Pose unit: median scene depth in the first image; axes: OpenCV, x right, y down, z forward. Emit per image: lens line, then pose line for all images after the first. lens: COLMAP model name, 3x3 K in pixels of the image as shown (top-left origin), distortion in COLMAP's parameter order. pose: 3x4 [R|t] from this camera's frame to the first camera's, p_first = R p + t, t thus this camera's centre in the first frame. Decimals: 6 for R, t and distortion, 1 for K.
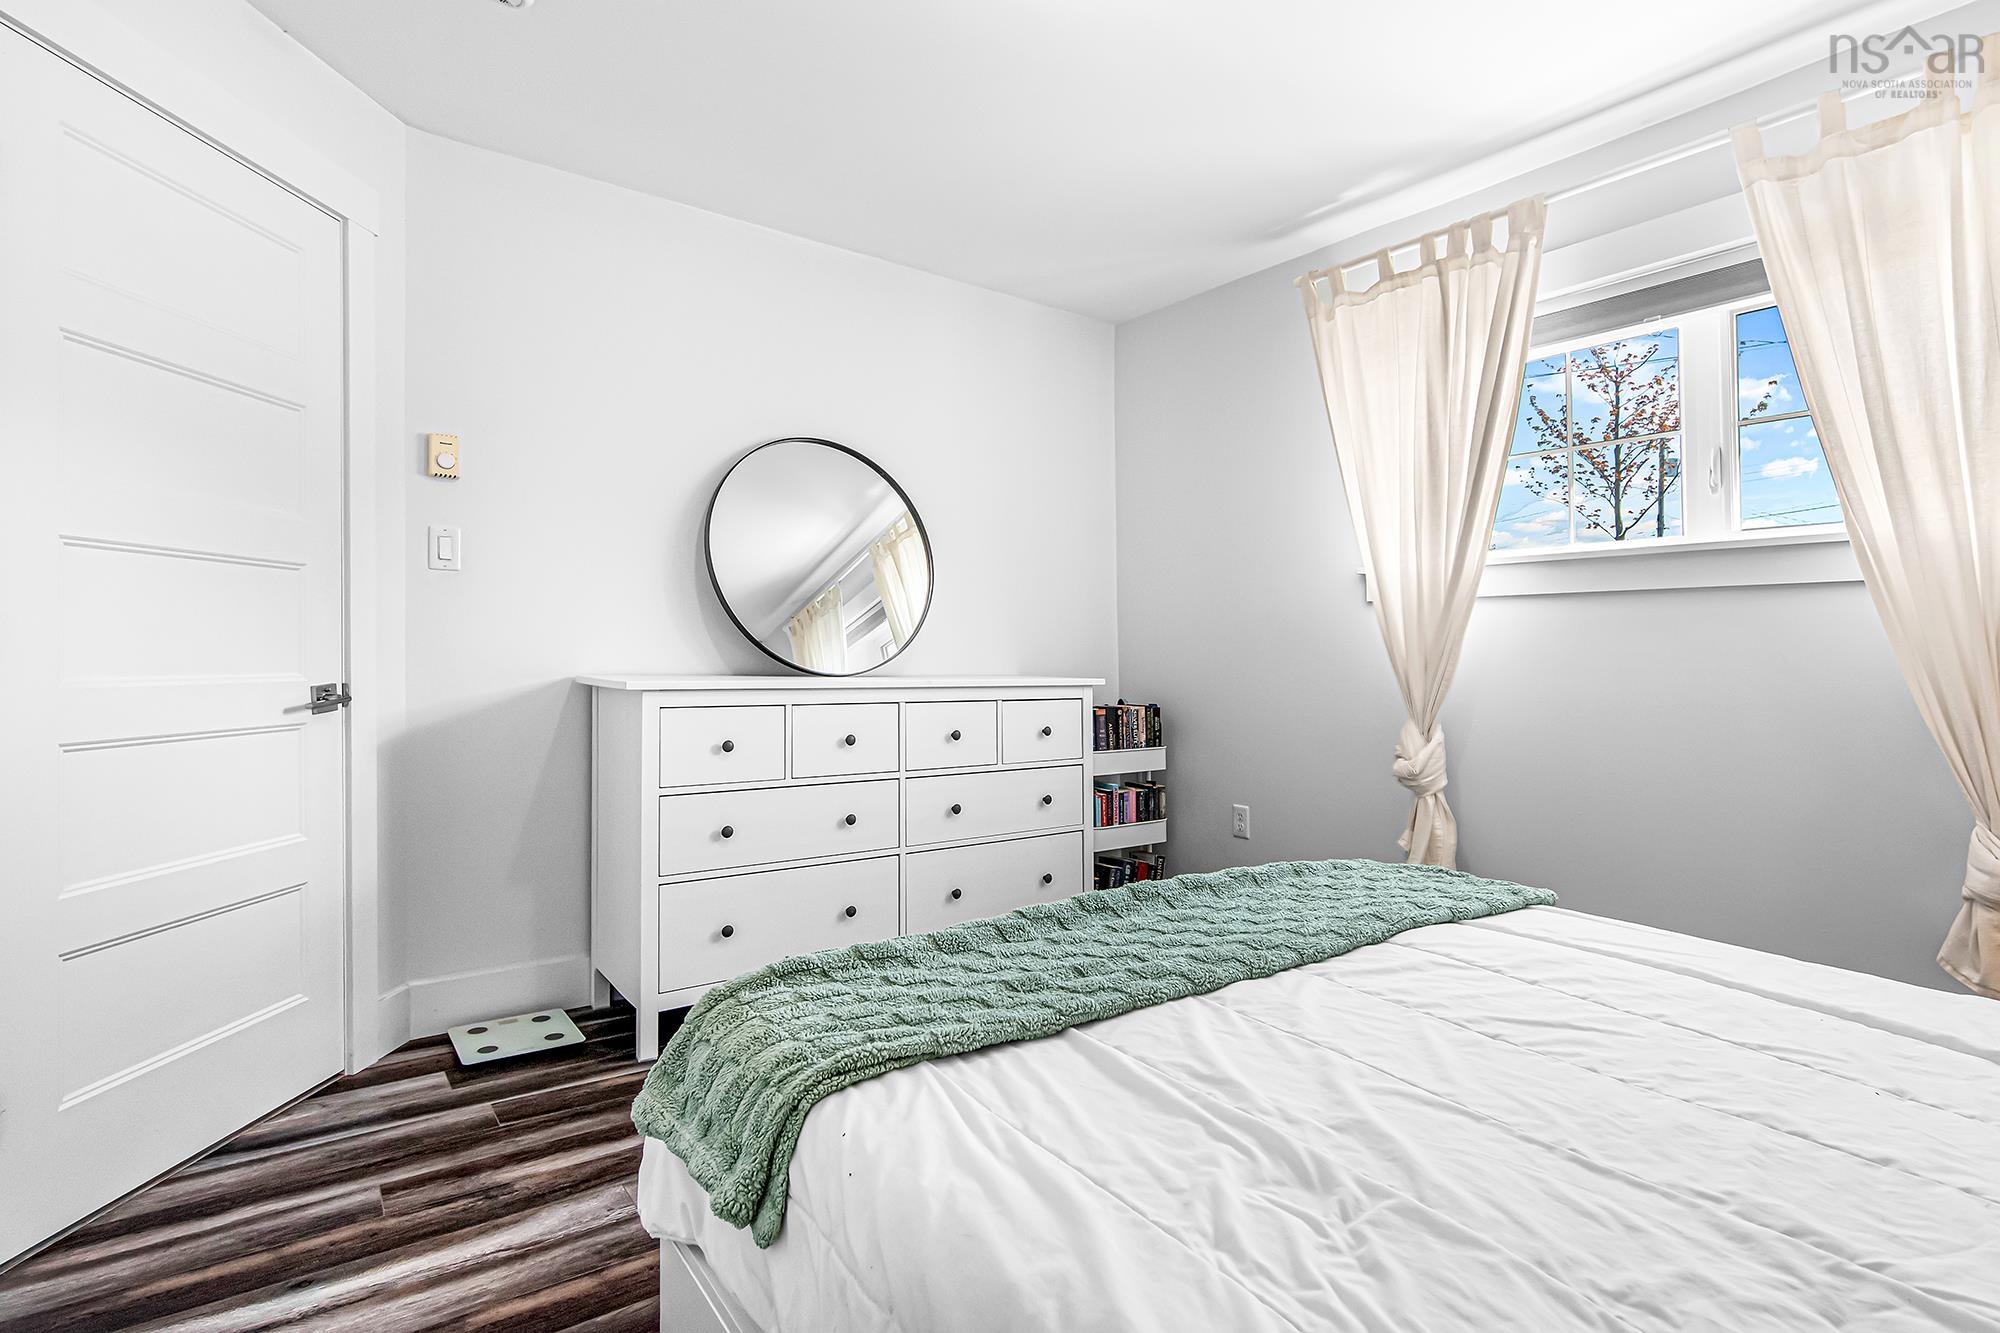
lens RADIAL K [[980.0, 0, 1007.1], [0, 980.0, 627.5], [0, 0, 1]] dist [-0.003765, -0.000044]
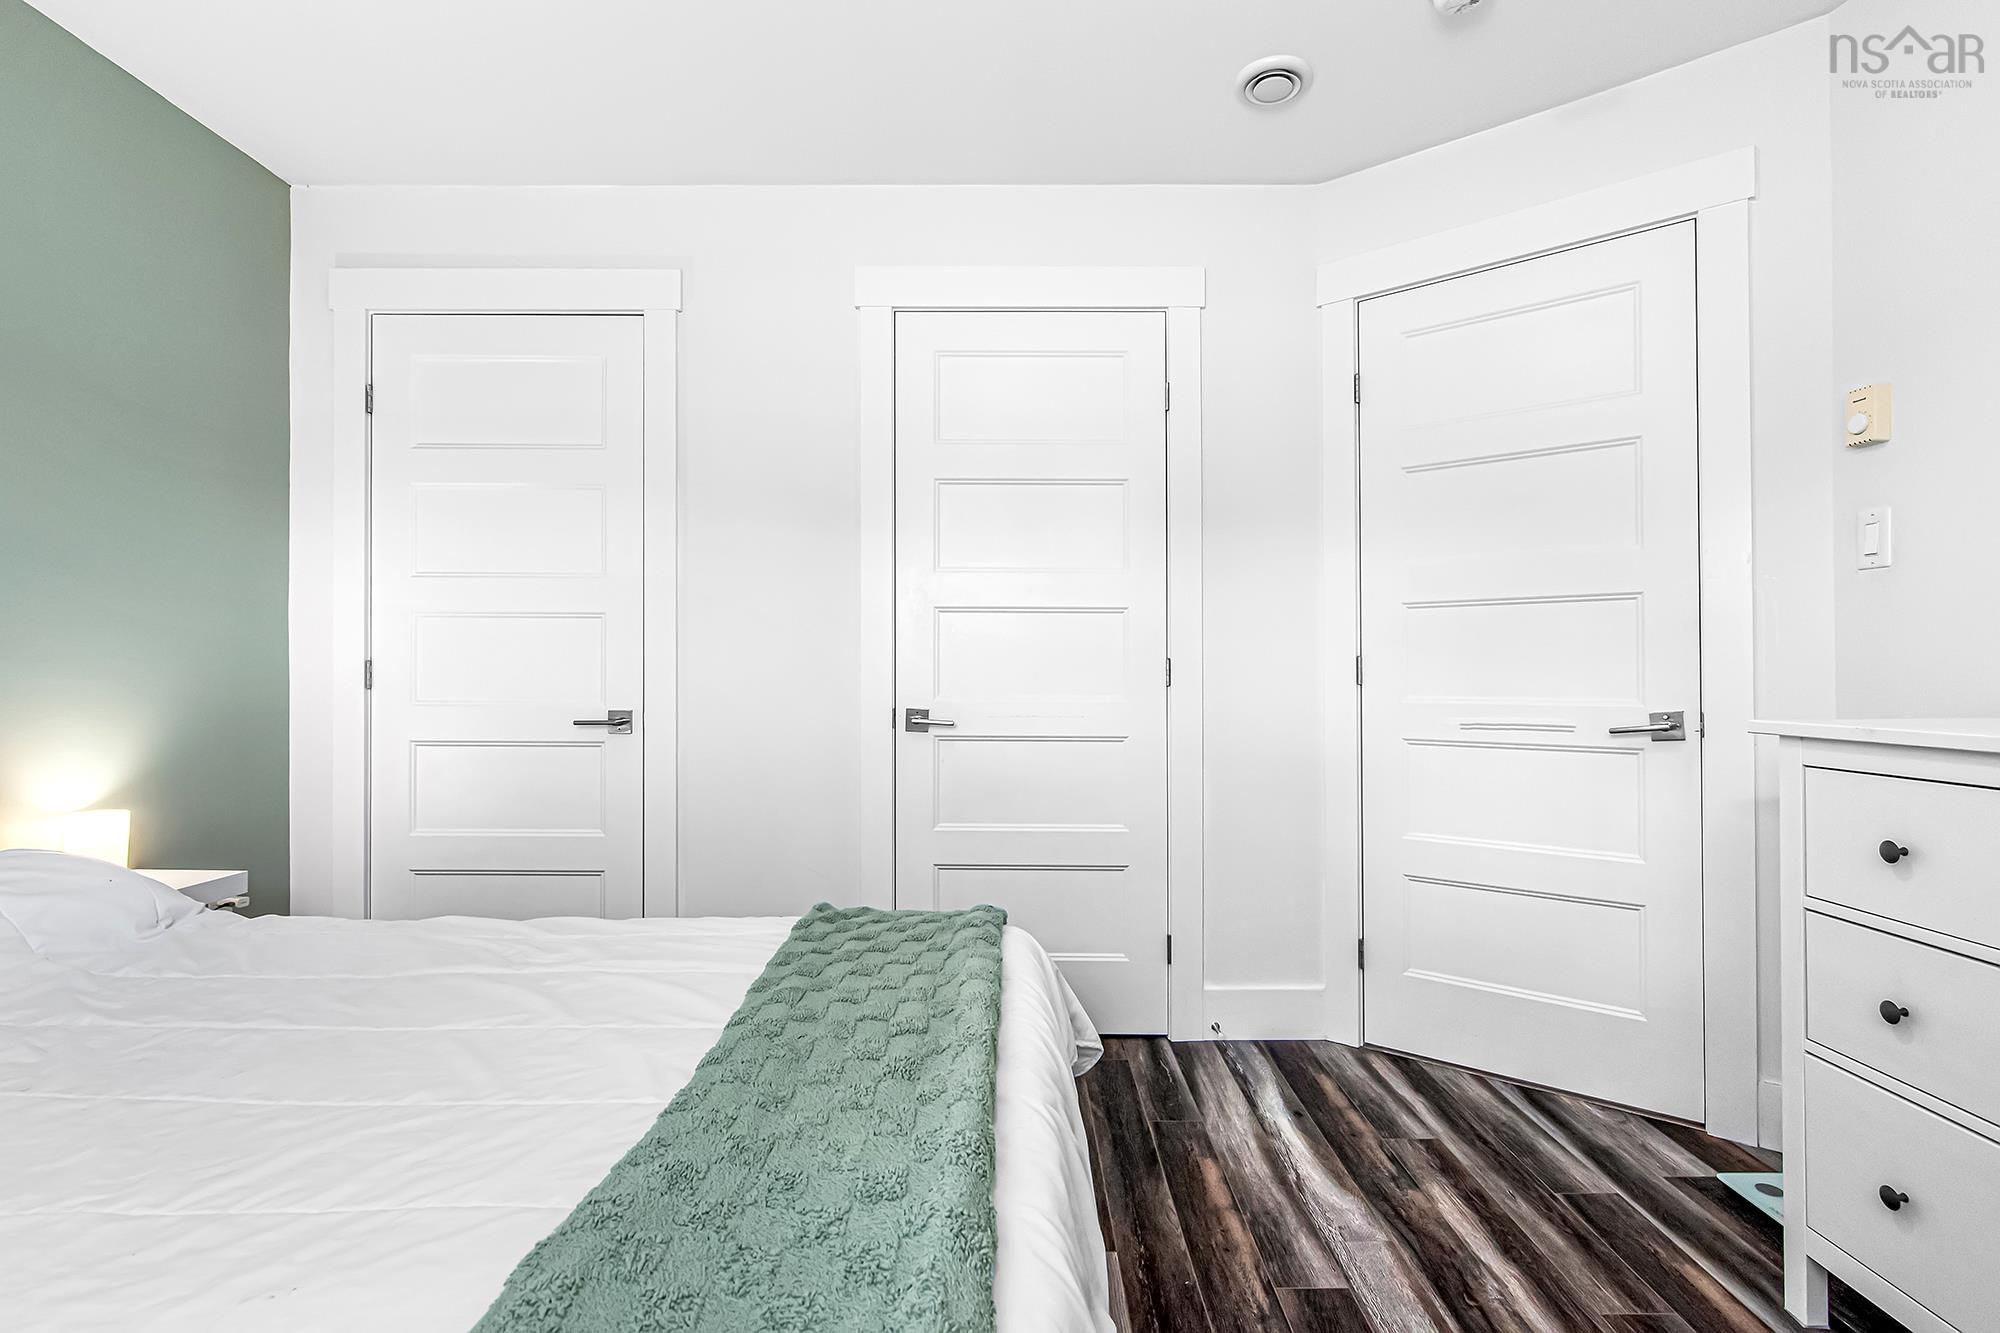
lens RADIAL K [[980.0, 0, 1001.3], [0, 980.0, 674.8], [0, 0, 1]] dist [-0.003765, -0.000044]
pose [[-0.587877, -0.005502, -0.808931, 0.580211], [0.013859, 0.999762, -0.016872, 0.035808], [0.808831, -0.021129, -0.587661, 1.240382]]
